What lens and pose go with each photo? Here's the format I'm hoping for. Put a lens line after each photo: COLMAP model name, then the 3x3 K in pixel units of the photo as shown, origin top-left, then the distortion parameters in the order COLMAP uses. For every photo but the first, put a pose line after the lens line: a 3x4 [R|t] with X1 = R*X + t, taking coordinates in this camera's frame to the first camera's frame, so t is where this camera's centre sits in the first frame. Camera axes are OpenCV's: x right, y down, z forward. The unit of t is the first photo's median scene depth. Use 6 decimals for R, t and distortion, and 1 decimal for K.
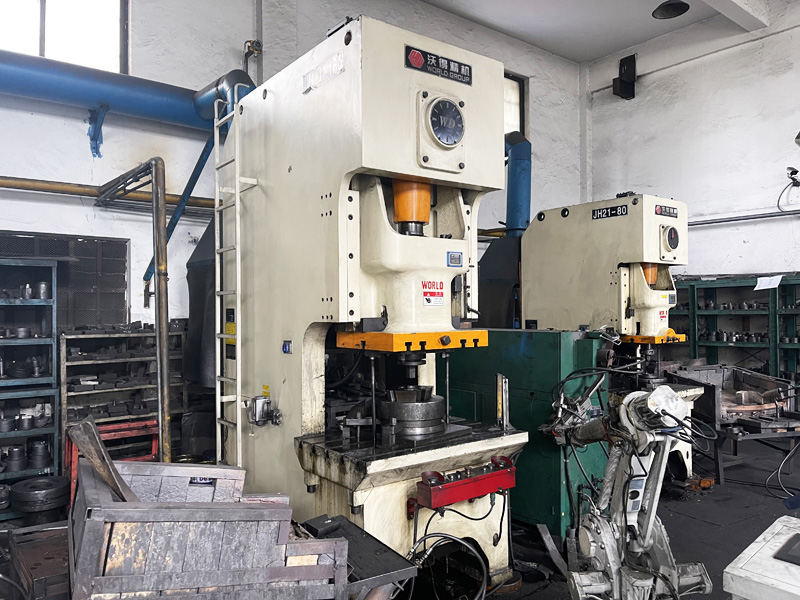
lens RADIAL K [[617.0, 0, 400.0], [0, 617.0, 300.0], [0, 0, 1]] dist [0.085064, -0.116141]
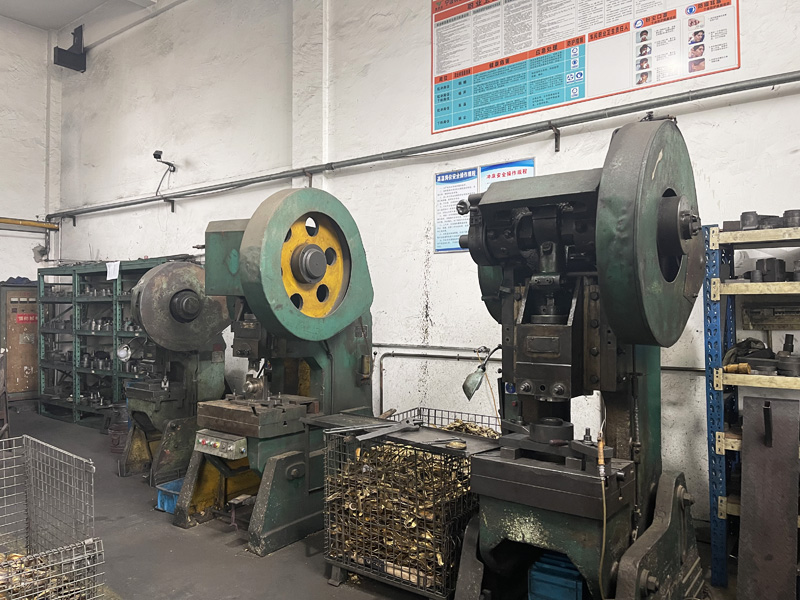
lens RADIAL K [[617.0, 0, 400.0], [0, 617.0, 300.0], [0, 0, 1]] dist [0.085064, -0.116141]
pose [[0.968635, 0.011534, 0.248220, 0.616405], [-0.013622, 0.999885, 0.006695, 0.006114], [-0.248114, -0.009866, 0.968681, -0.026741]]
